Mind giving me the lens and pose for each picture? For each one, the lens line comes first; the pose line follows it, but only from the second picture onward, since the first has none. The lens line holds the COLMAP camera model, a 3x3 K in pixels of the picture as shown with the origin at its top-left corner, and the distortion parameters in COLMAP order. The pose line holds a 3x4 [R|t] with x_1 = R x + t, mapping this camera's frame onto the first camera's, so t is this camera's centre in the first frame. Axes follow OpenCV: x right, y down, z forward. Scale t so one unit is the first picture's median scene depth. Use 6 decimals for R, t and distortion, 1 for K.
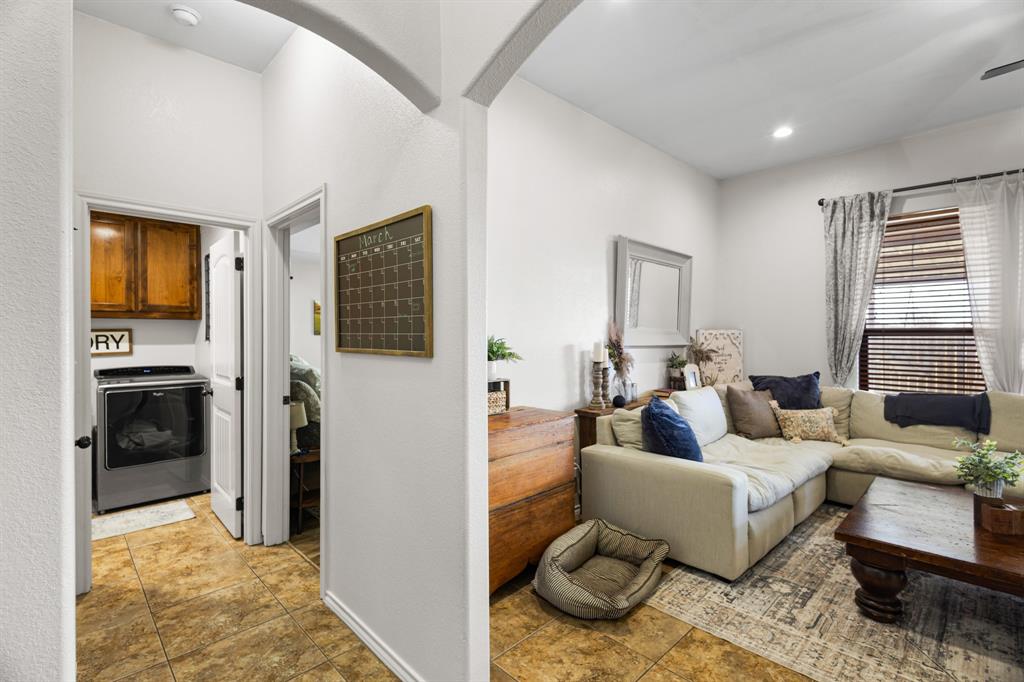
lens RADIAL K [[478.7, 0, 510.4], [0, 478.7, 338.8], [0, 0, 1]] dist [0.003038, -0.000620]
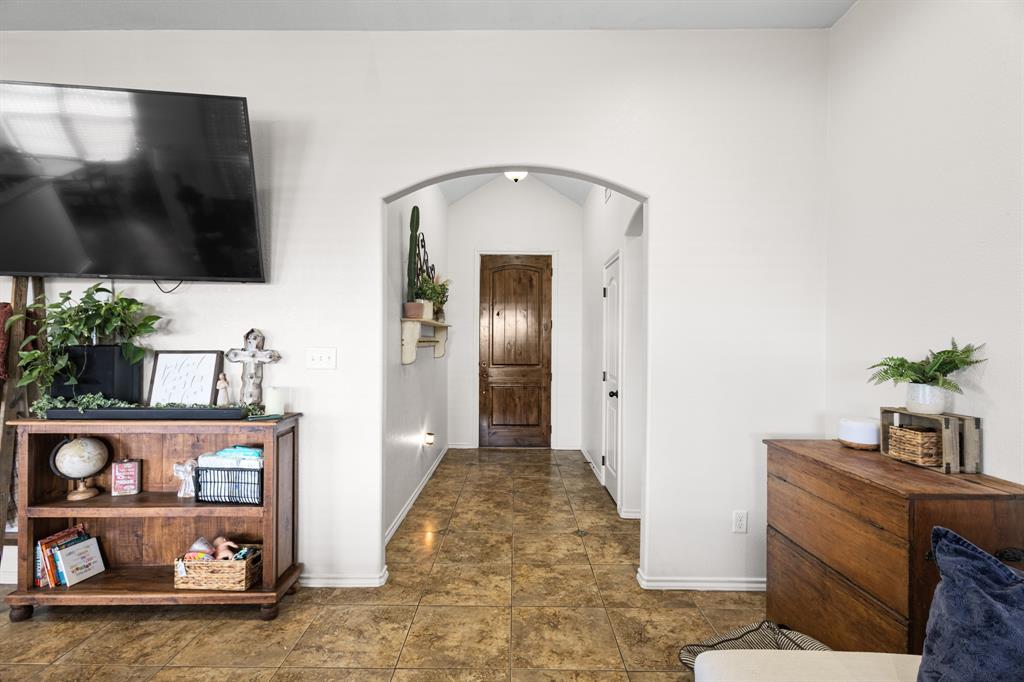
lens RADIAL K [[478.7, 0, 512.5], [0, 478.7, 342.6], [0, 0, 1]] dist [0.003038, -0.000620]
pose [[-0.702642, -0.008037, -0.711498, 0.867230], [-0.009448, 0.999953, -0.001965, -0.006392], [0.711481, 0.005342, -0.702685, 1.115532]]
